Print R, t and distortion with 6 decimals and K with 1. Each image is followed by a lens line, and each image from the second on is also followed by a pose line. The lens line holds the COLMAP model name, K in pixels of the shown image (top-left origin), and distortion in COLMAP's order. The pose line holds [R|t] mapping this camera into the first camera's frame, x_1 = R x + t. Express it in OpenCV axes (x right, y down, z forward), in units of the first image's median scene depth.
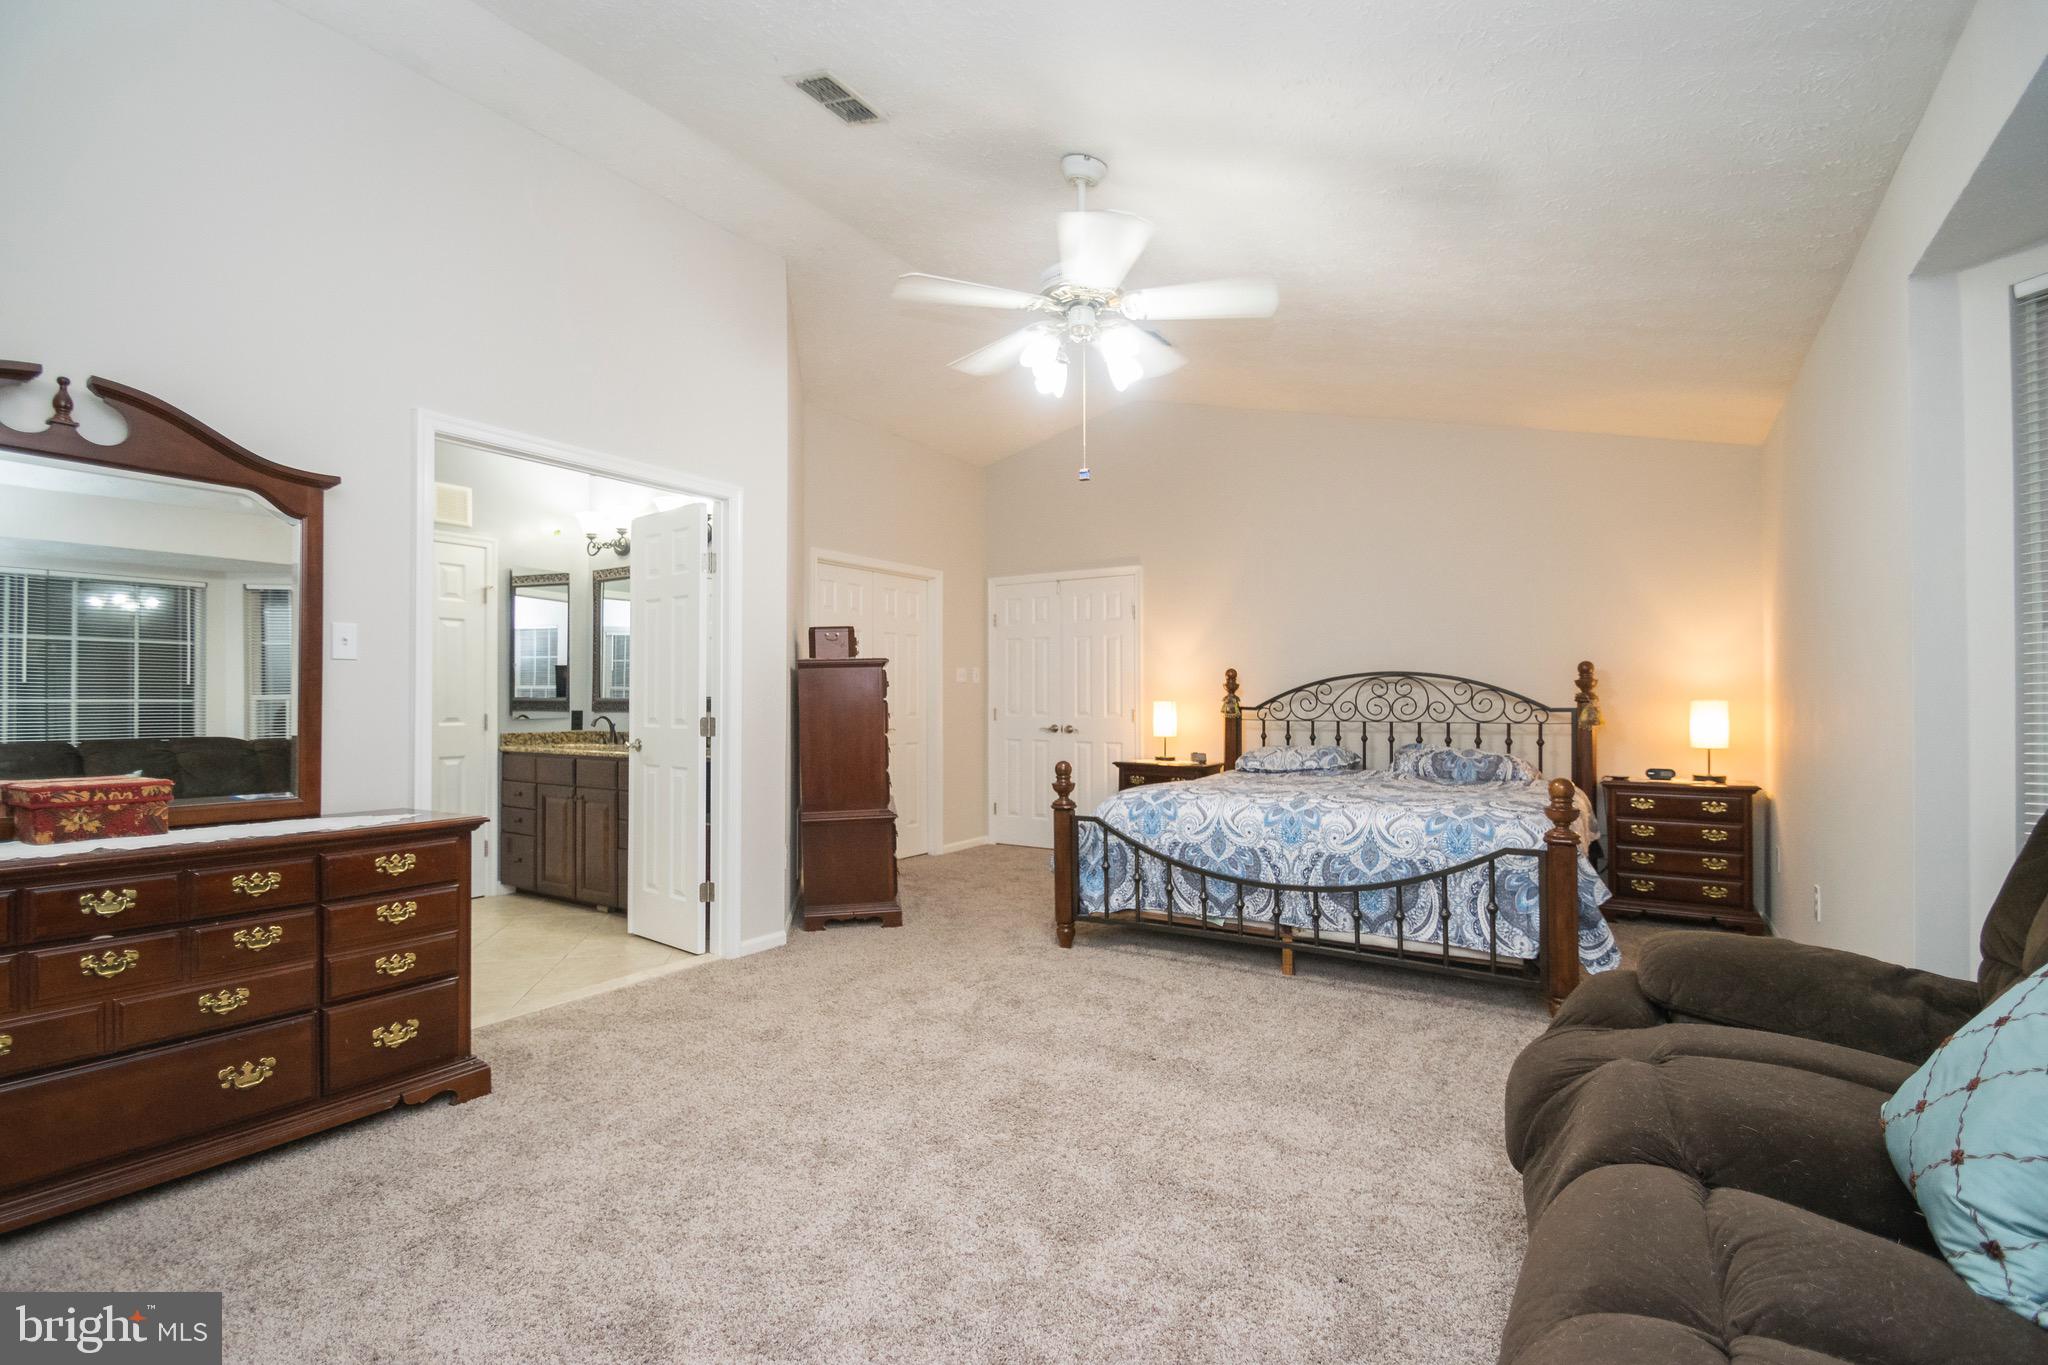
lens RADIAL K [[928.4, 0, 1024.9], [0, 928.4, 688.6], [0, 0, 1]] dist [0.011590, -0.014005]
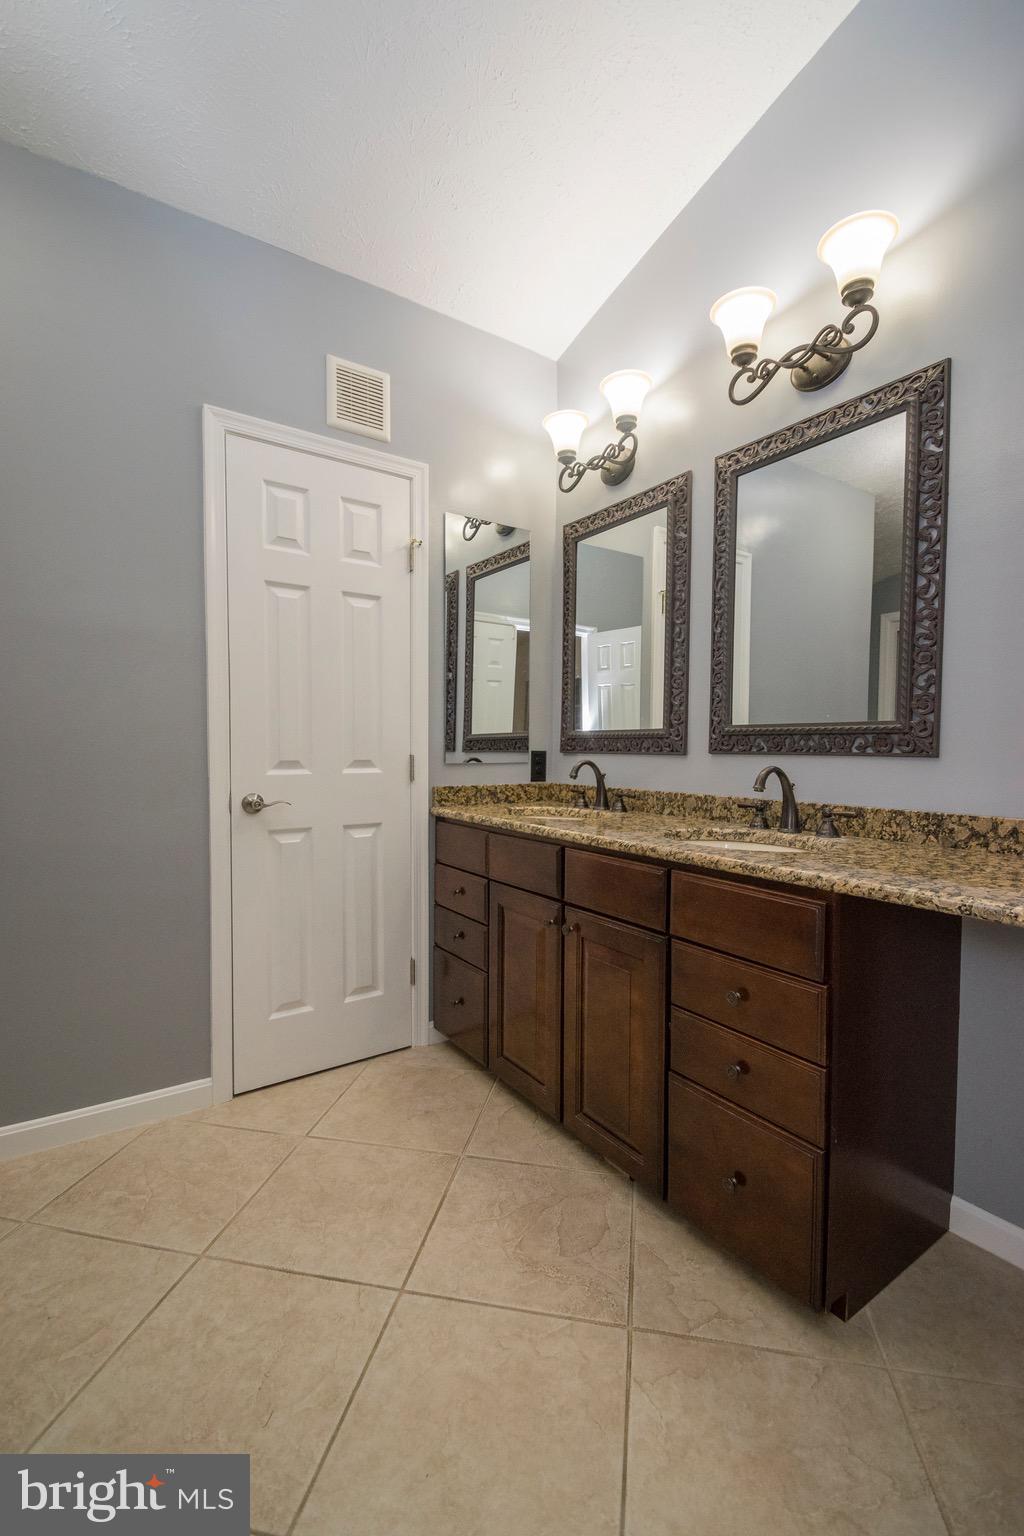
lens RADIAL K [[696.3, 0, 507.2], [0, 696.3, 764.1], [0, 0, 1]] dist [0.011590, -0.014005]
pose [[0.919313, 0.021139, -0.392958, -0.405294], [-0.005460, 0.999145, 0.040974, 0.017134], [0.393489, -0.035522, 0.918643, 0.717036]]
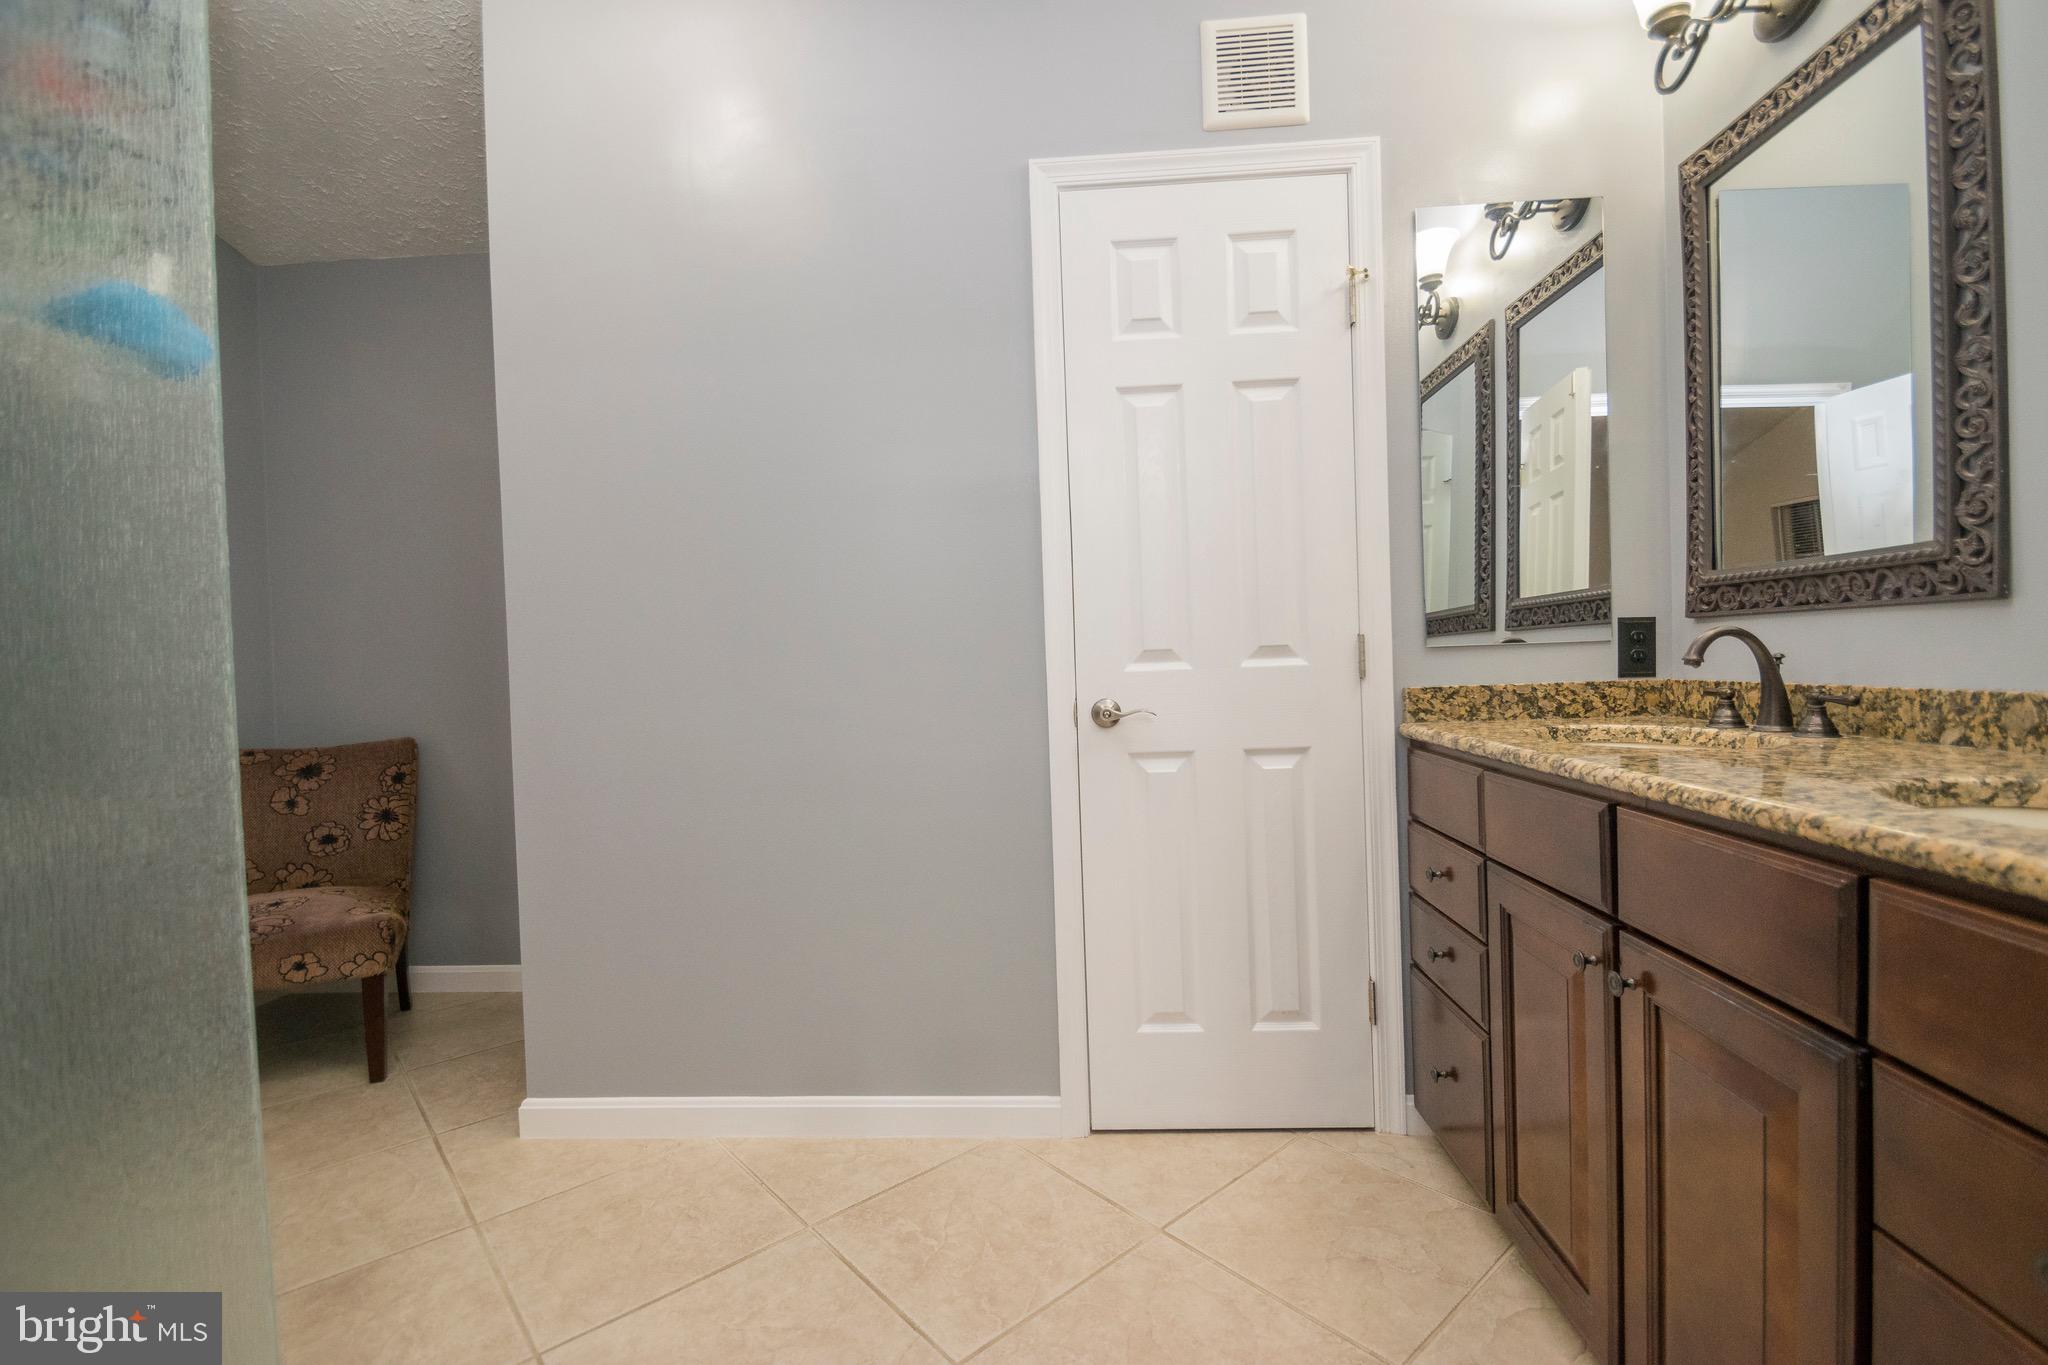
lens RADIAL K [[928.4, 0, 1013.1], [0, 928.4, 670.8], [0, 0, 1]] dist [0.011590, -0.014005]
pose [[0.486081, 0.001166, -0.873913, -0.390291], [0.041085, 0.998863, 0.024184, 0.032705], [0.872948, -0.047660, 0.485480, 0.838354]]
